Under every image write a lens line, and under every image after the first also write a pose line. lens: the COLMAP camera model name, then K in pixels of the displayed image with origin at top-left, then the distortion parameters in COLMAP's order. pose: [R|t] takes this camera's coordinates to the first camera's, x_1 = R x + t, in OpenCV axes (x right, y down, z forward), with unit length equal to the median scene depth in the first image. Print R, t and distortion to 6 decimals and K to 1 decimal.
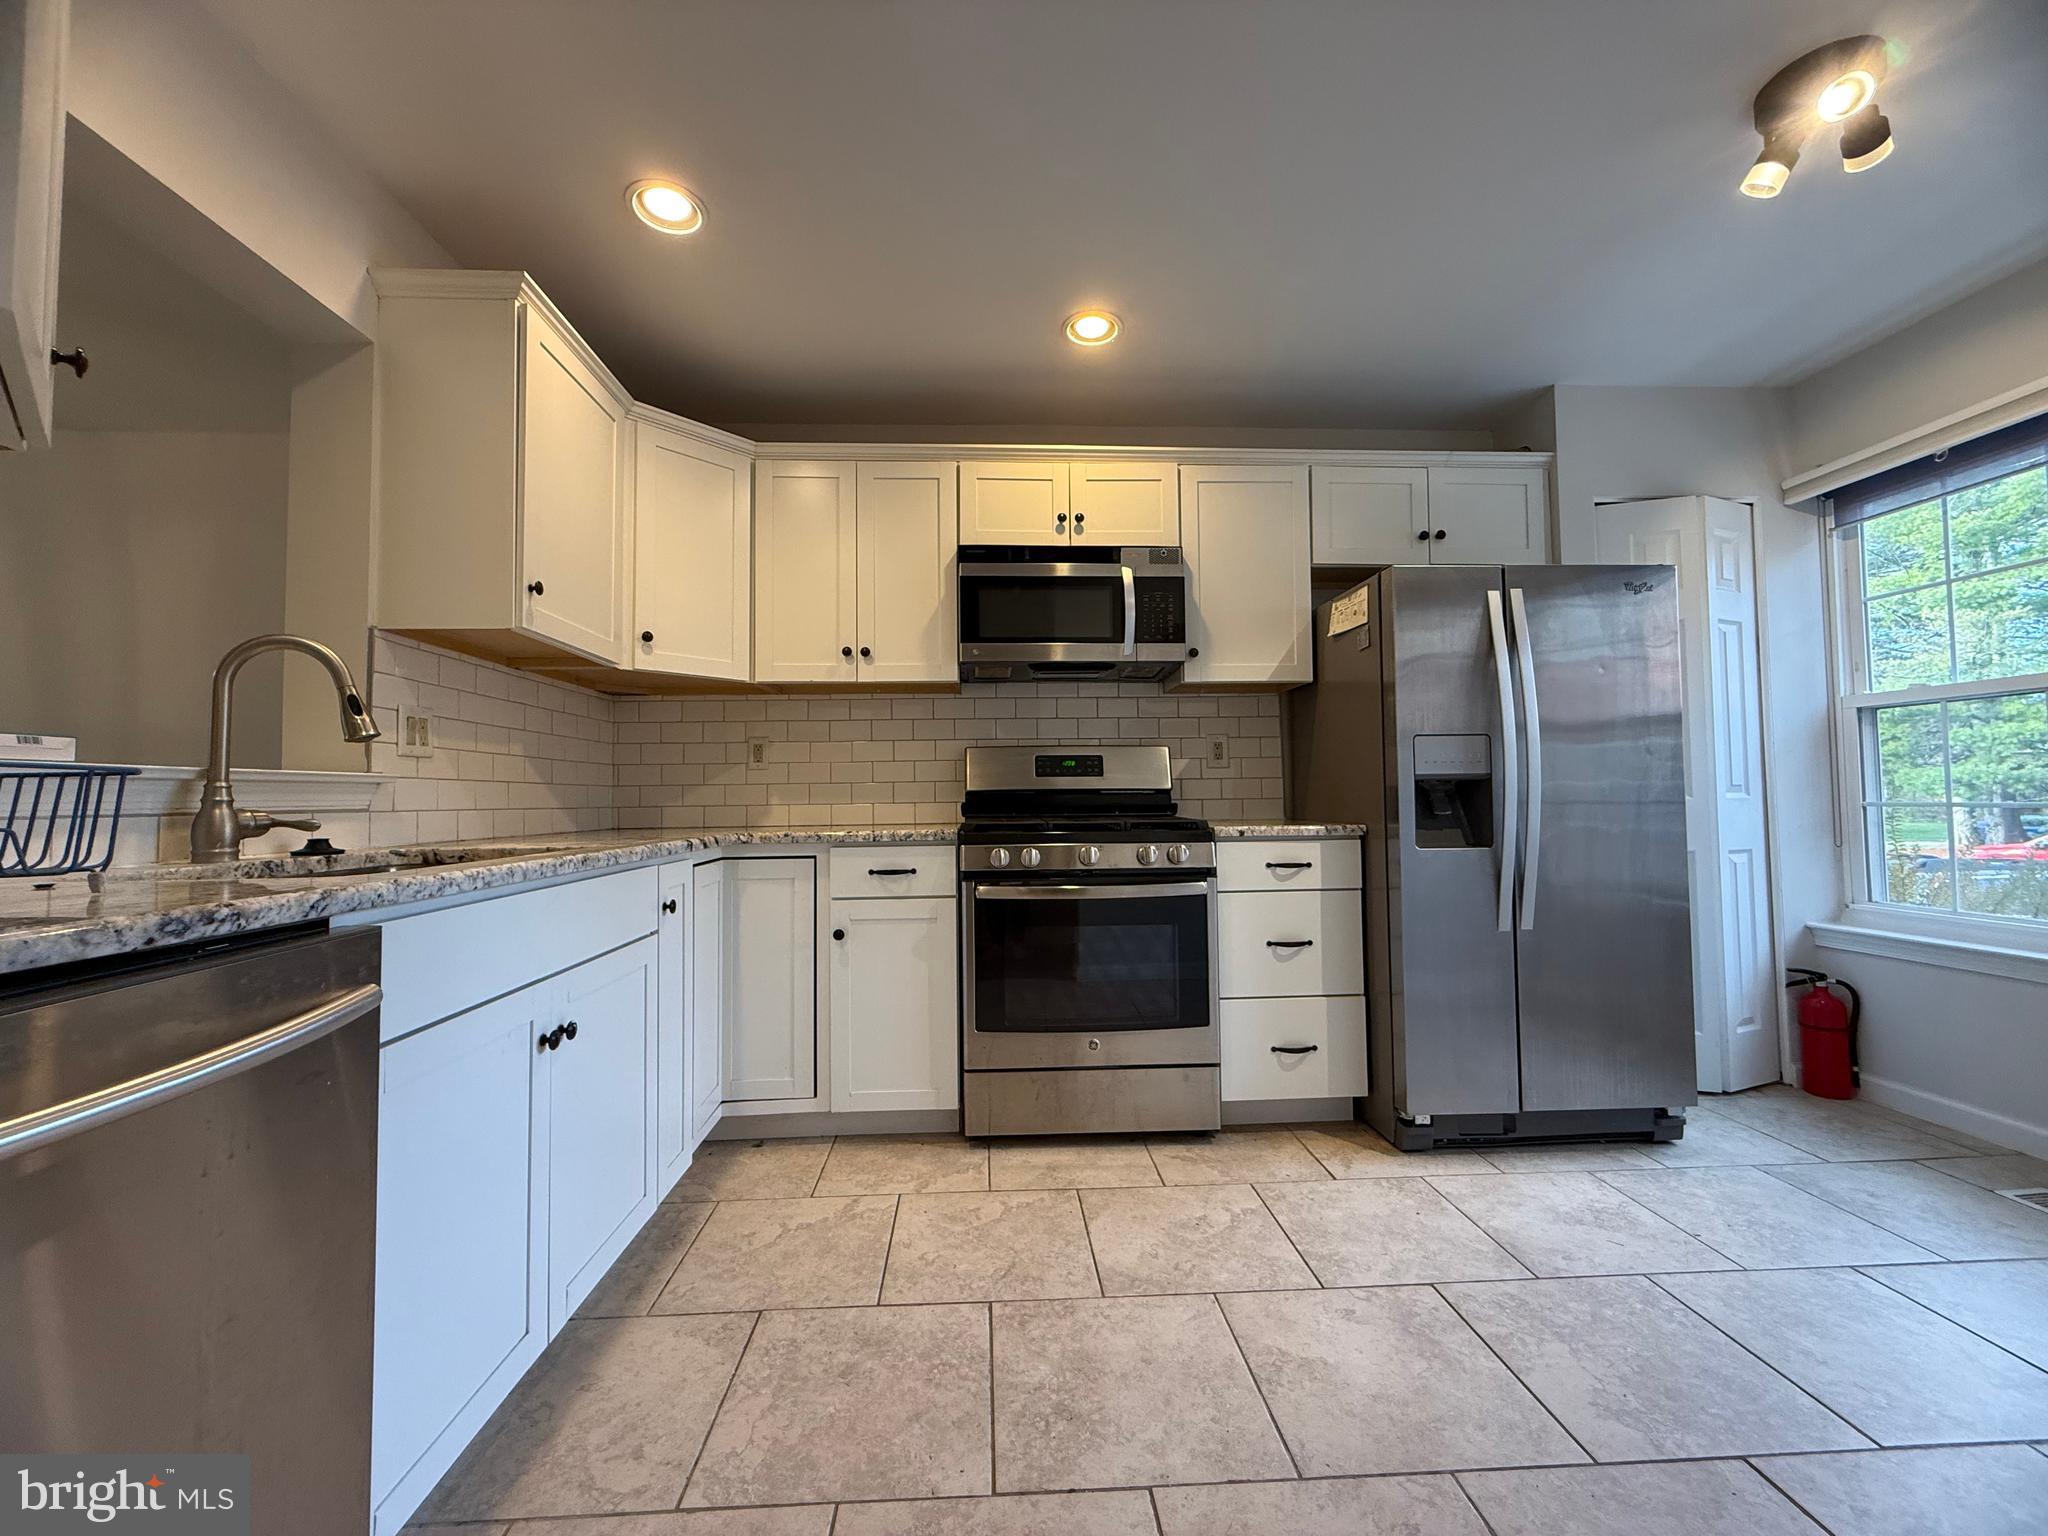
lens RADIAL K [[818.9, 0, 1013.3], [0, 818.9, 763.0], [0, 0, 1]] dist [0.000549, -0.000172]
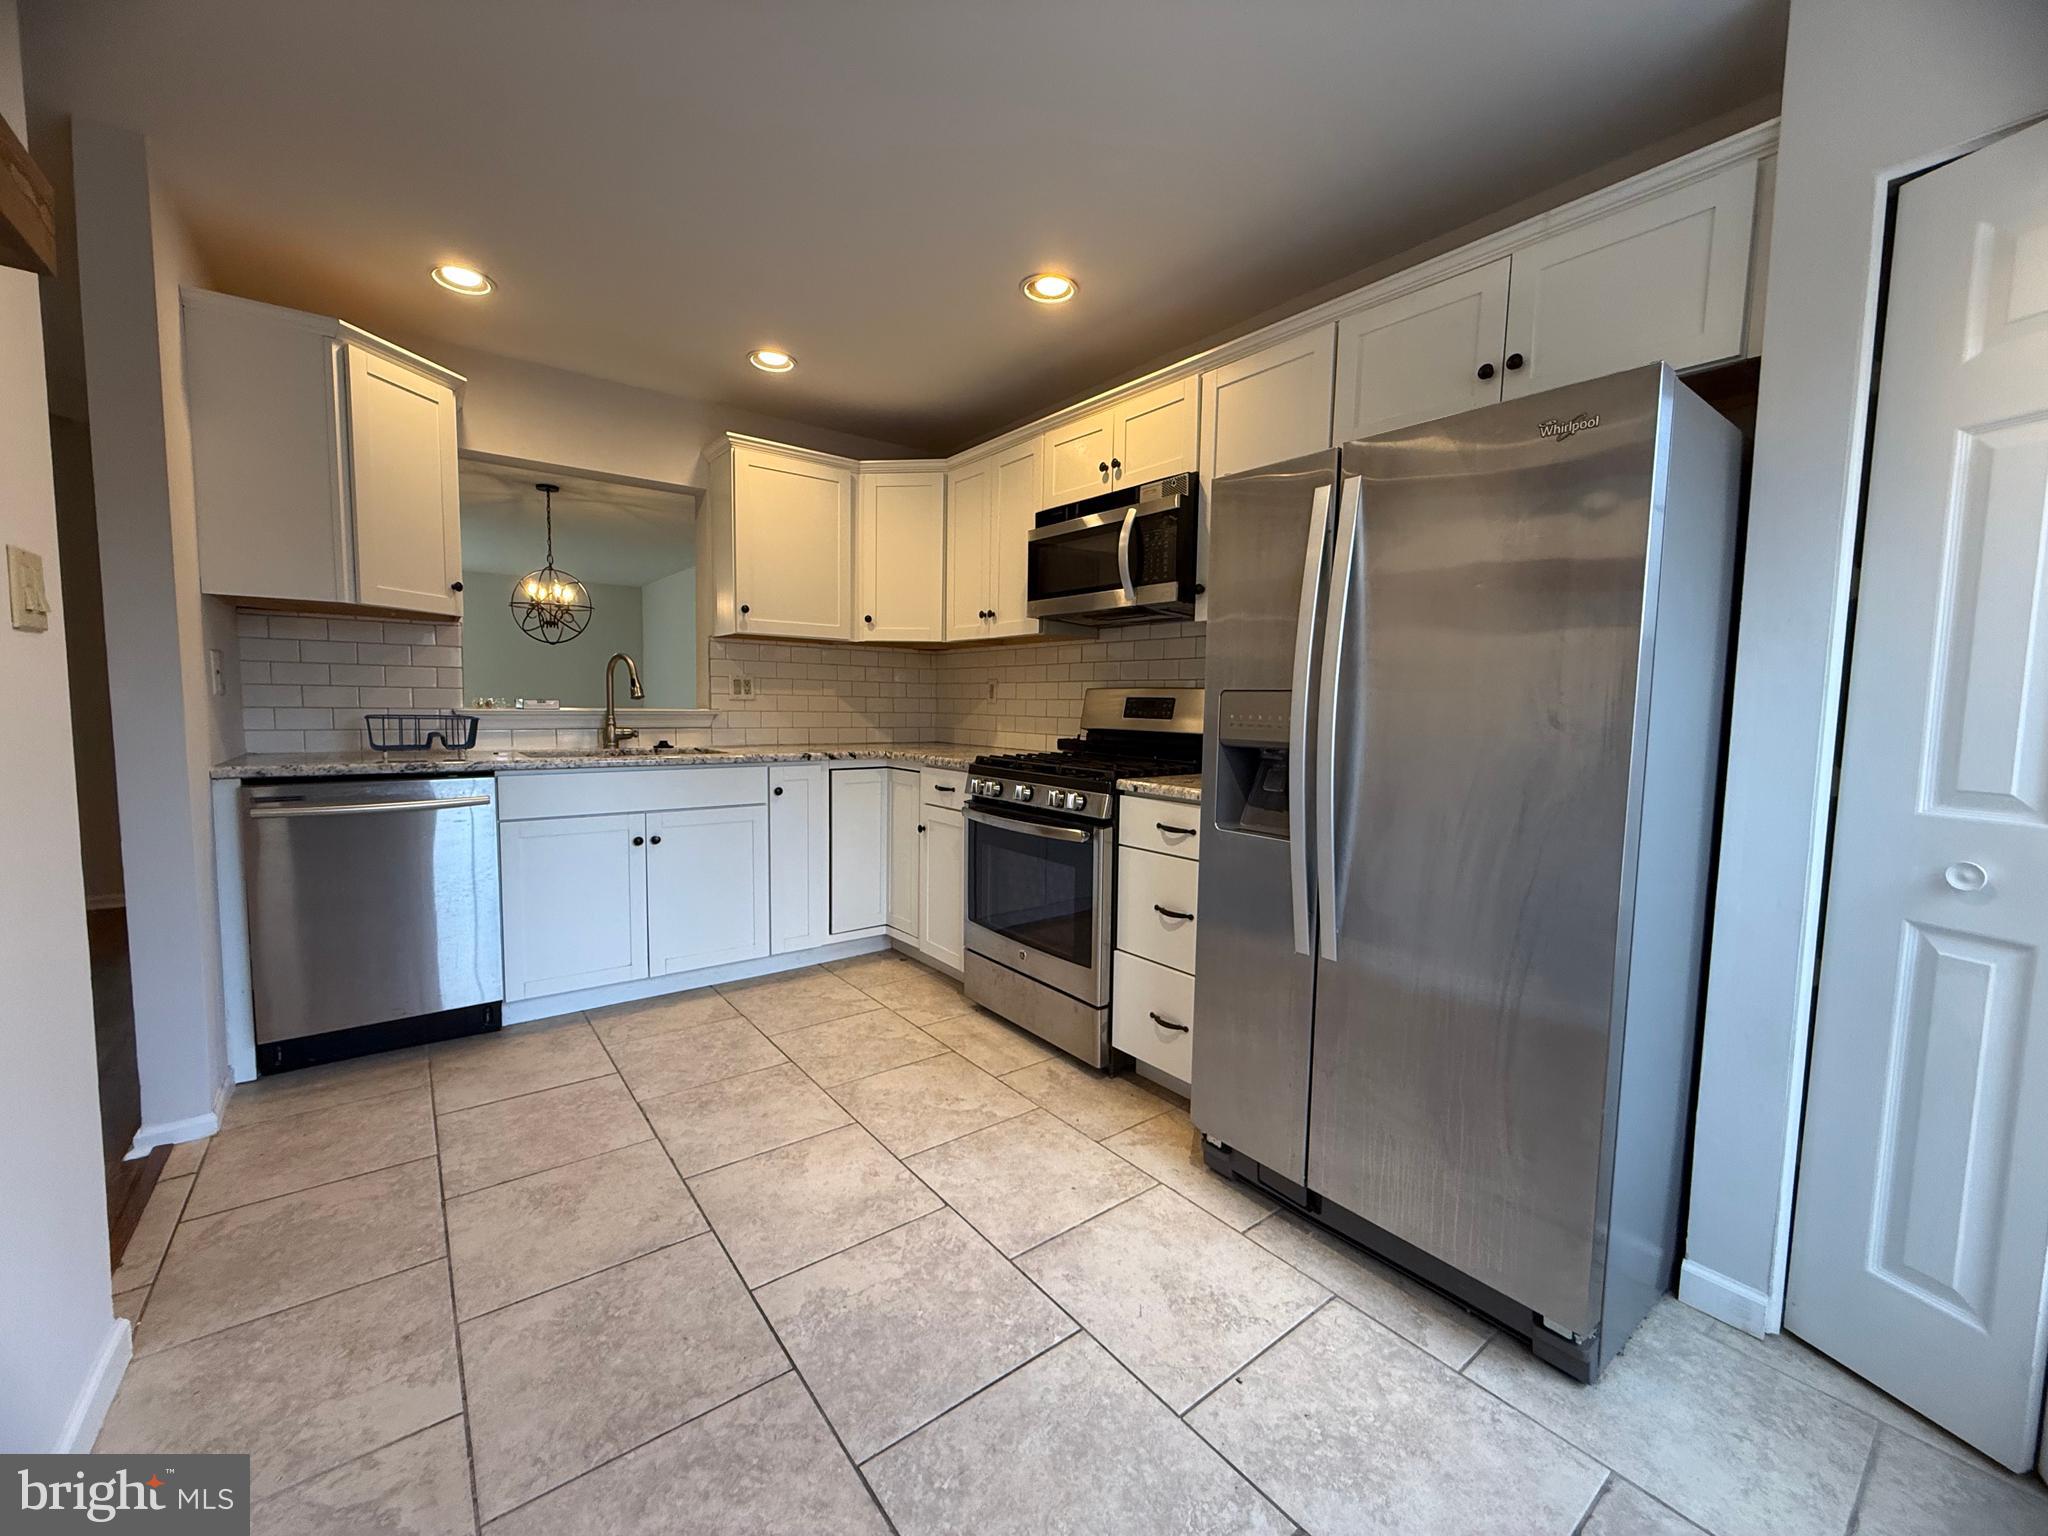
lens RADIAL K [[818.9, 0, 1013.3], [0, 818.9, 763.0], [0, 0, 1]] dist [0.000549, -0.000172]
pose [[0.565365, 0.083257, -0.820628, 1.052775], [0.012984, 0.993871, 0.109779, -0.054802], [0.824739, -0.072720, 0.560819, 0.371924]]
